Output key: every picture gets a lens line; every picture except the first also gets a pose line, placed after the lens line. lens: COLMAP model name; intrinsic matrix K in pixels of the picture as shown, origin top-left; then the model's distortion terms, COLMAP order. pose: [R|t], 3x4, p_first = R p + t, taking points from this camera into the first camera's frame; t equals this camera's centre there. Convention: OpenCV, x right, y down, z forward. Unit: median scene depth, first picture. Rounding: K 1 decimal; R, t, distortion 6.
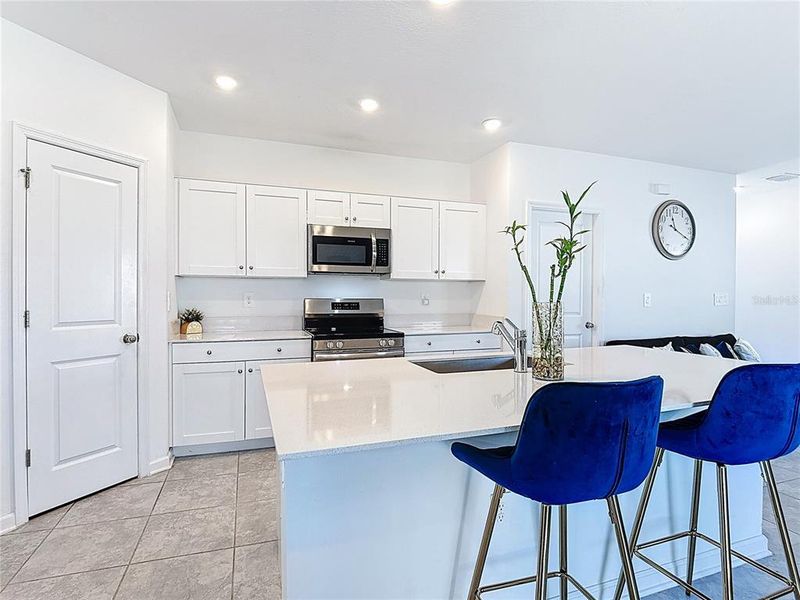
lens RADIAL K [[395.6, 0, 403.2], [0, 395.6, 297.7], [0, 0, 1]] dist [-0.035093, -0.001048]
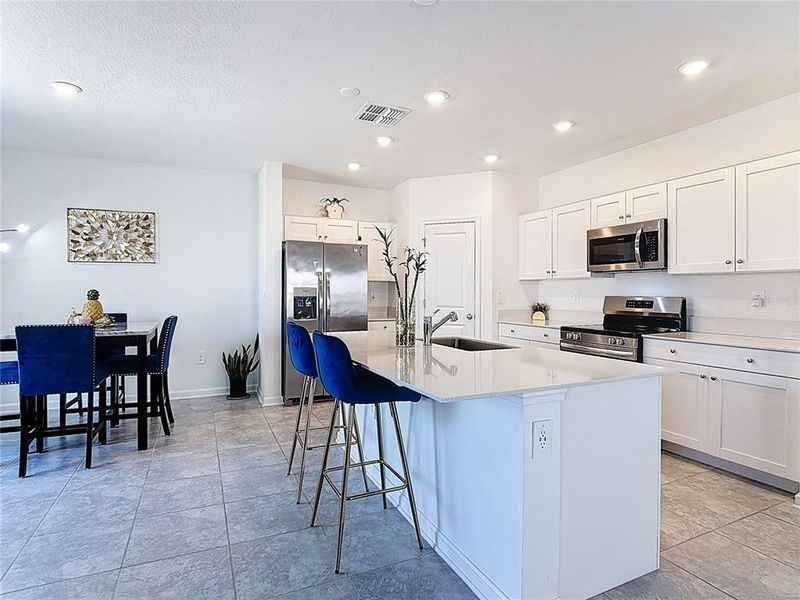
lens RADIAL K [[427.9, 0, 394.8], [0, 427.9, 294.8], [0, 0, 1]] dist [-0.003824, -0.002567]
pose [[0.105146, 0.002145, -0.994454, 0.890338], [-0.008371, 0.999964, 0.001272, 0.001663], [0.994422, 0.008191, 0.105160, 0.310120]]
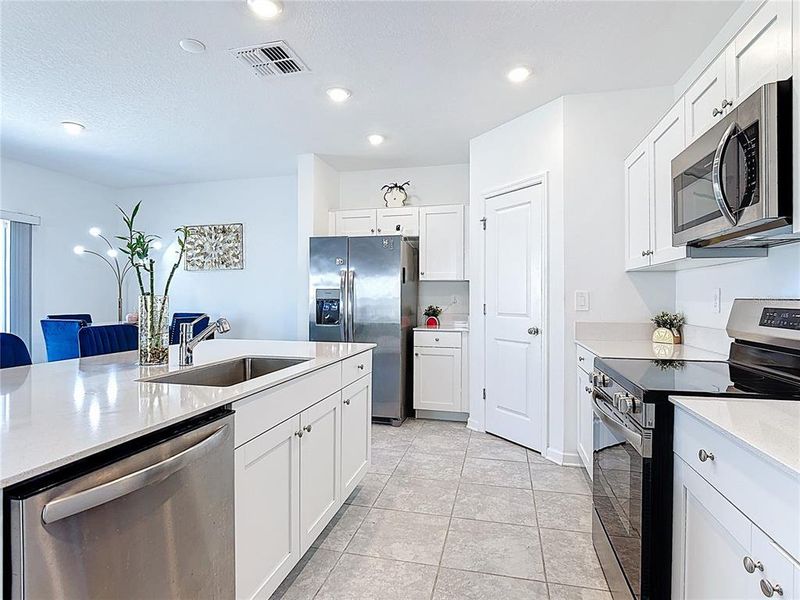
lens RADIAL K [[427.9, 0, 404.5], [0, 427.9, 299.5], [0, 0, 1]] dist [-0.003824, -0.002567]
pose [[-0.538450, 0.001405, -0.842656, 0.431814], [-0.007319, 0.999953, 0.006344, 0.002501], [0.842626, 0.009583, -0.538415, 0.967862]]
